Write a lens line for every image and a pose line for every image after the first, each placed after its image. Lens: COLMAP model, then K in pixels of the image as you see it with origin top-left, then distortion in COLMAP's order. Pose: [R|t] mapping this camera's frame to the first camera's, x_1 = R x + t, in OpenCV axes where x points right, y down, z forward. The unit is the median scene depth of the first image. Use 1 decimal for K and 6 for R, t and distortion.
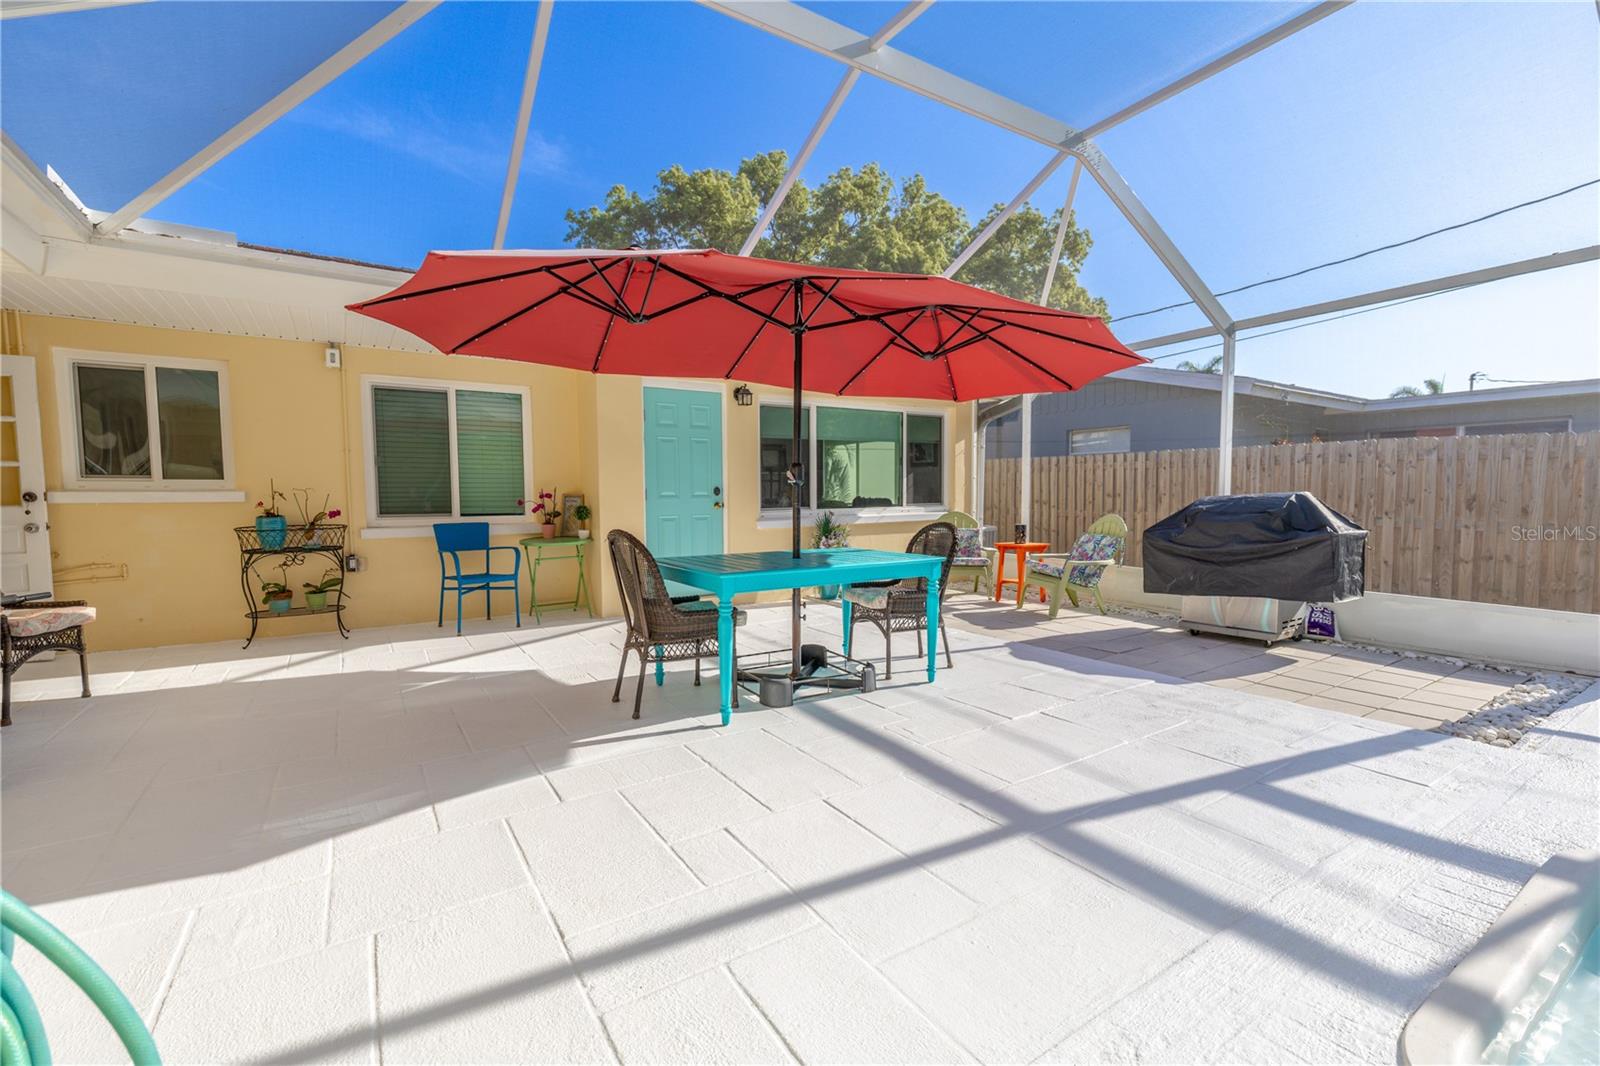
lens RADIAL K [[689.8, 0, 805.7], [0, 689.8, 532.4], [0, 0, 1]] dist [0.004119, 0.000266]
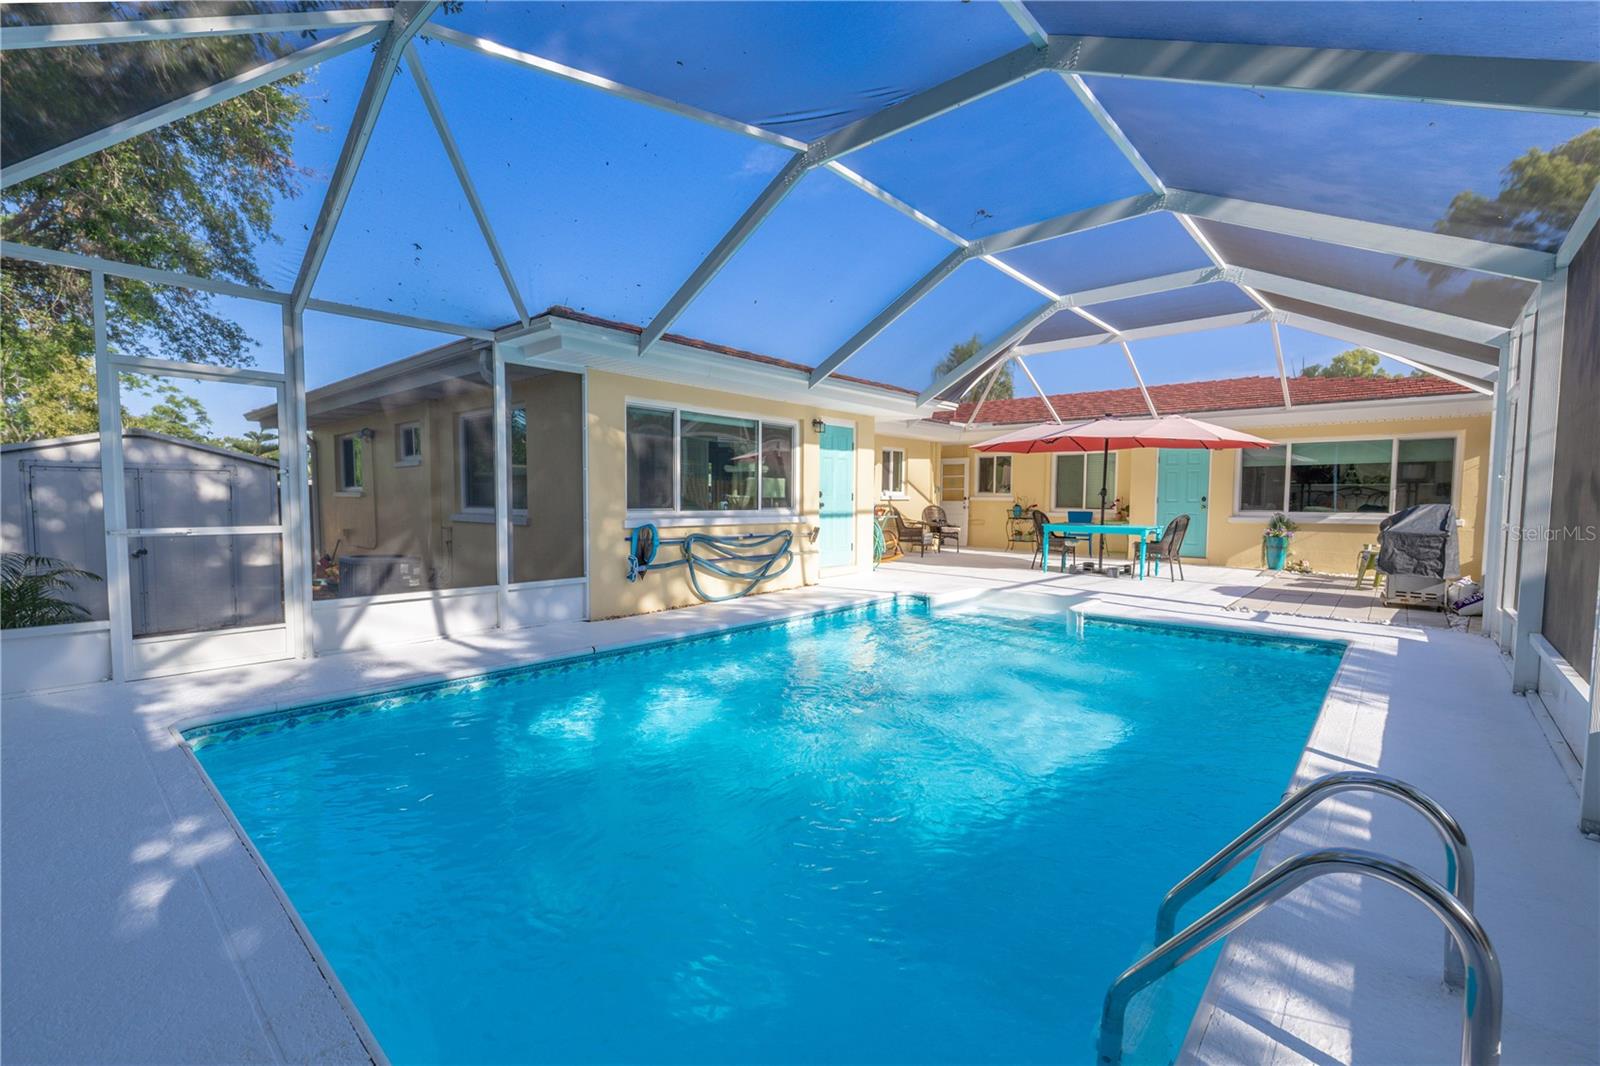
lens RADIAL K [[689.8, 0, 805.7], [0, 689.8, 532.4], [0, 0, 1]] dist [0.004119, 0.000266]
pose [[0.262782, 0.057067, -0.963166, 1.581100], [-0.066386, 0.996953, 0.040956, 0.024466], [0.962569, 0.053178, 0.265769, -0.533513]]
